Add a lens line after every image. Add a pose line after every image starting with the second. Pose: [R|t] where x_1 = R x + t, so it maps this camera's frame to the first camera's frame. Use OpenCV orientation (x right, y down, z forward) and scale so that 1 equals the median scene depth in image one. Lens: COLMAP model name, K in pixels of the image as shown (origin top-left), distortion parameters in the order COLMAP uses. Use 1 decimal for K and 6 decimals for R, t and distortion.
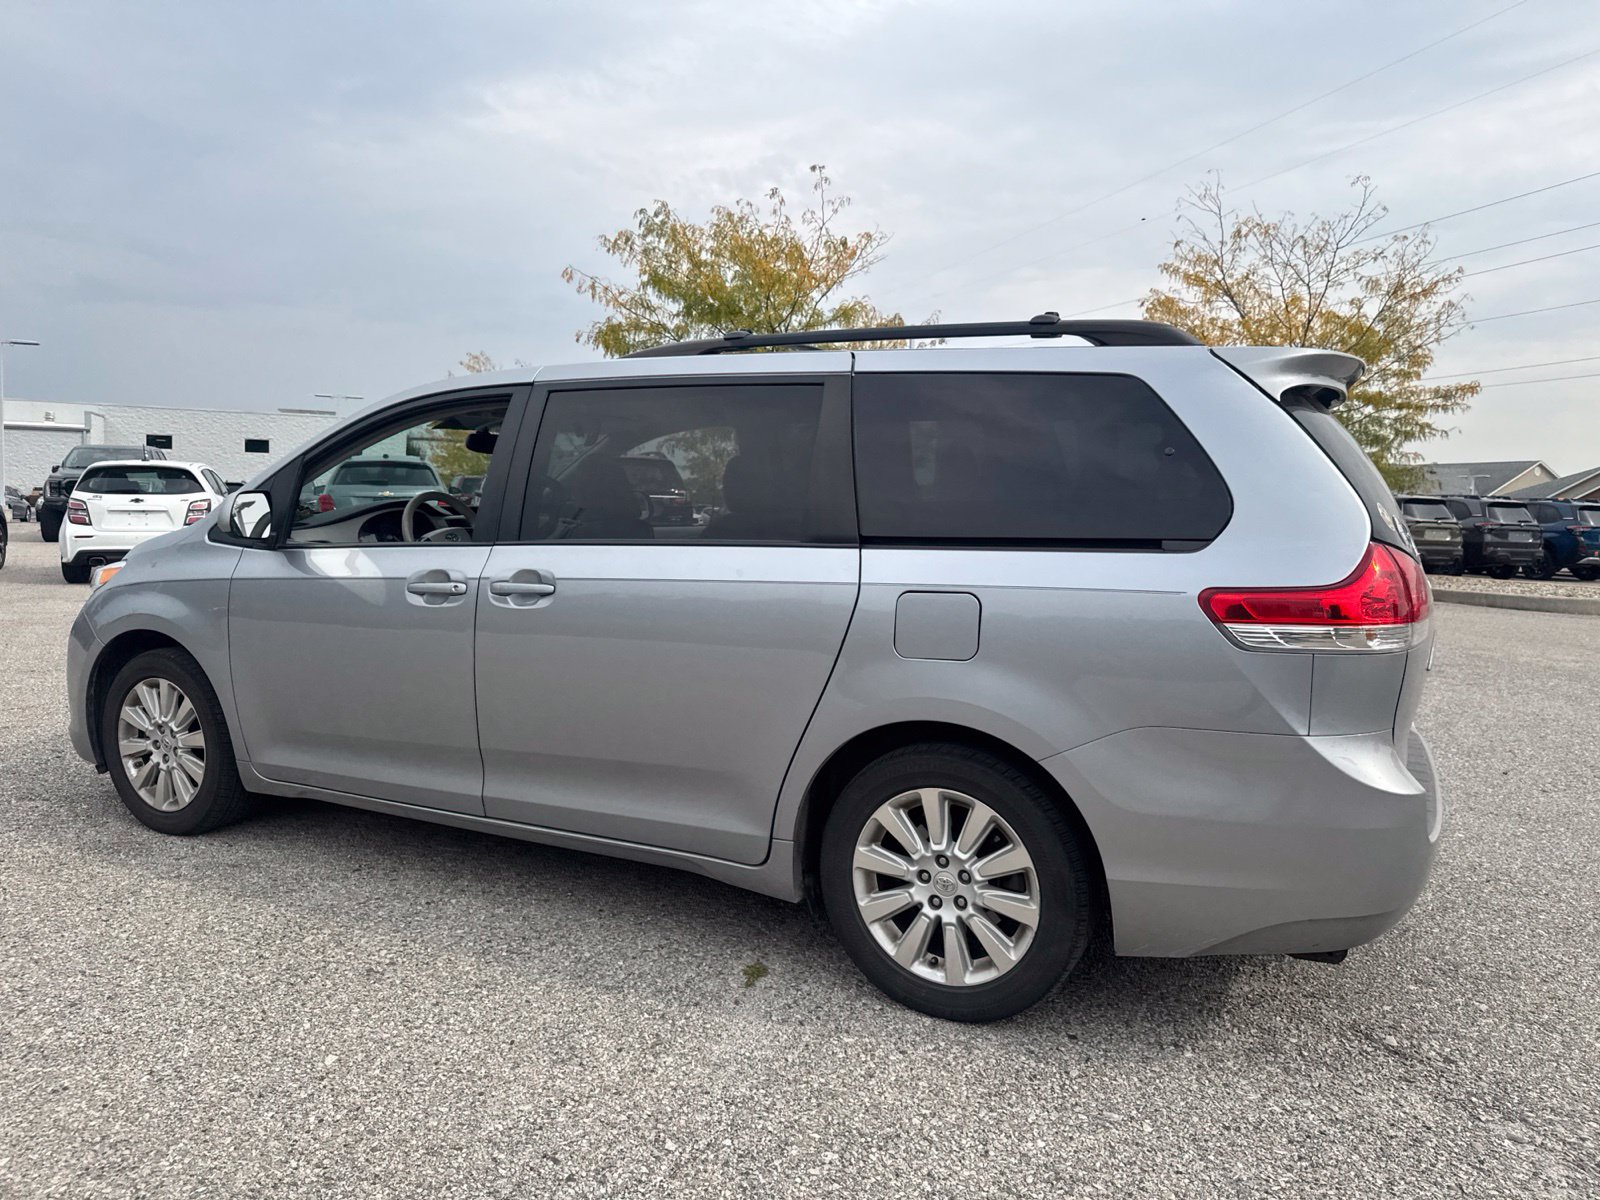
lens RADIAL K [[1113.0, 0, 786.1], [0, 1113.0, 599.6], [0, 0, 1]] dist [0.007822, -0.011715]
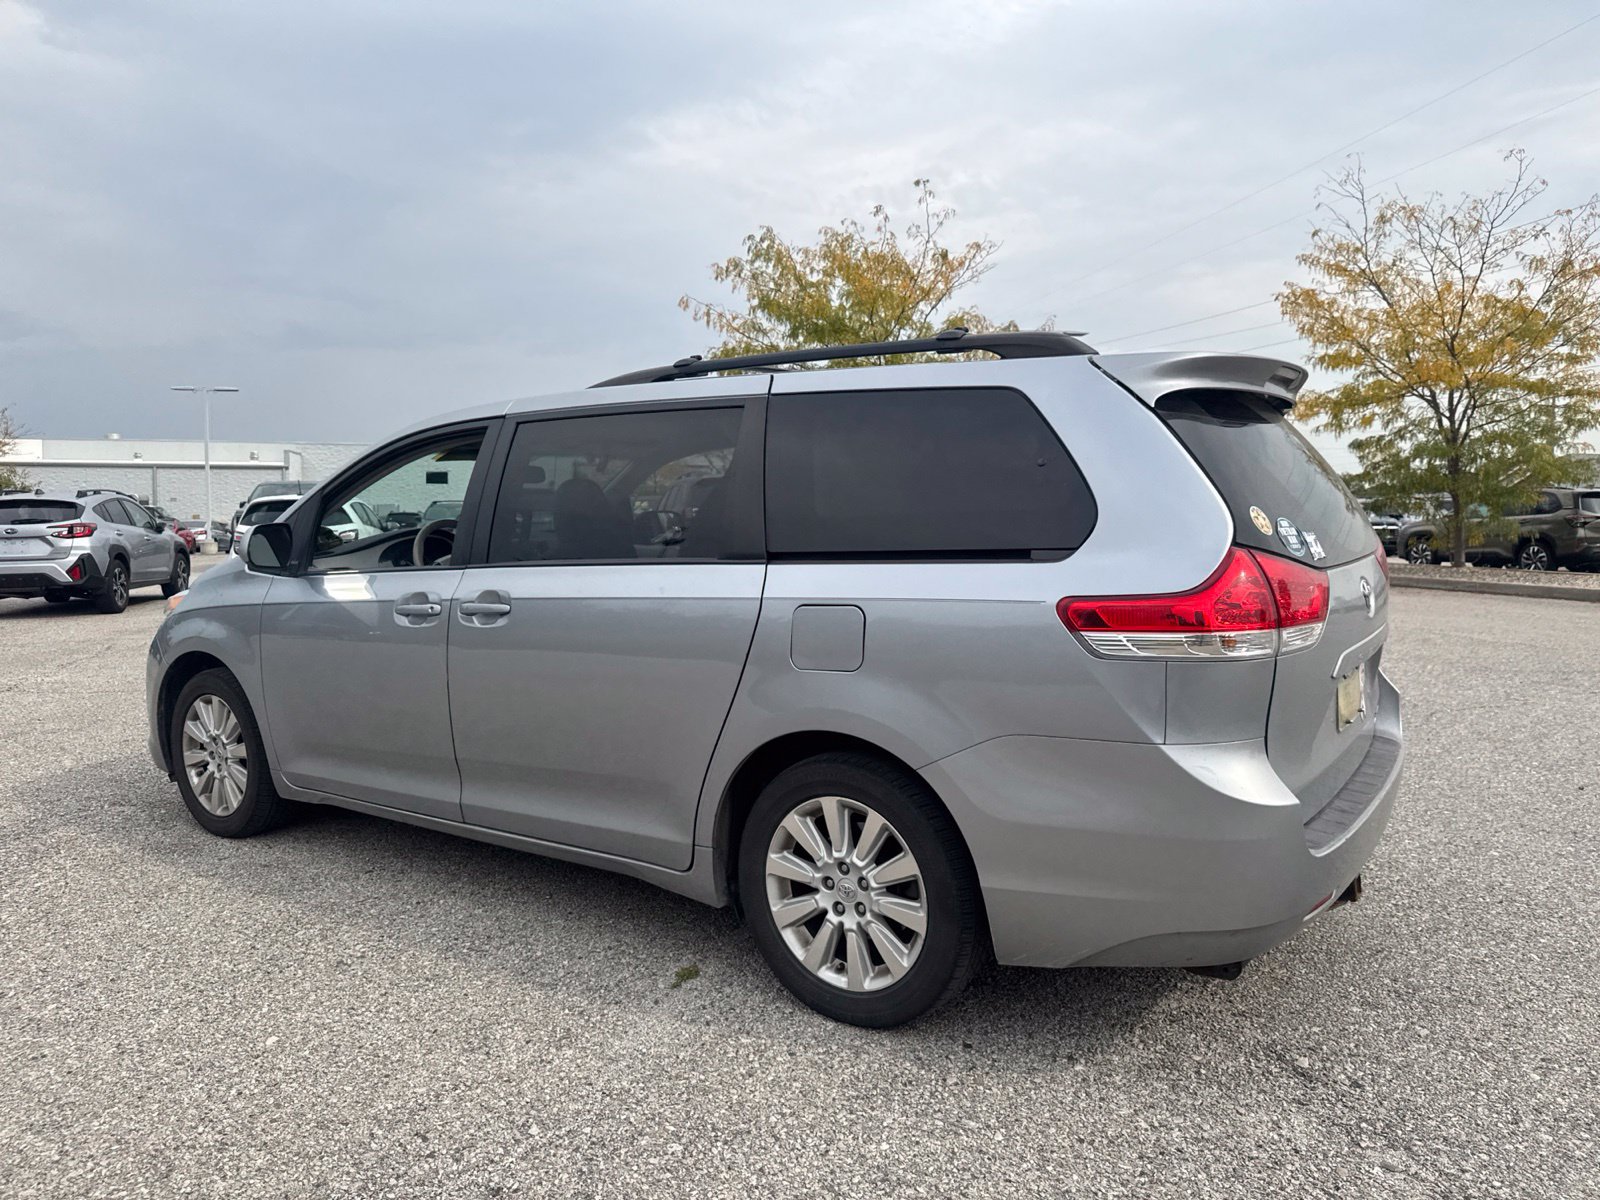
lens RADIAL K [[1113.0, 0, 792.0], [0, 1113.0, 596.7], [0, 0, 1]] dist [0.007822, -0.011715]
pose [[0.990040, -0.018988, -0.139500, 0.227808], [0.016805, 0.999718, -0.016807, 0.001832], [0.139780, 0.014295, 0.990079, -0.020270]]
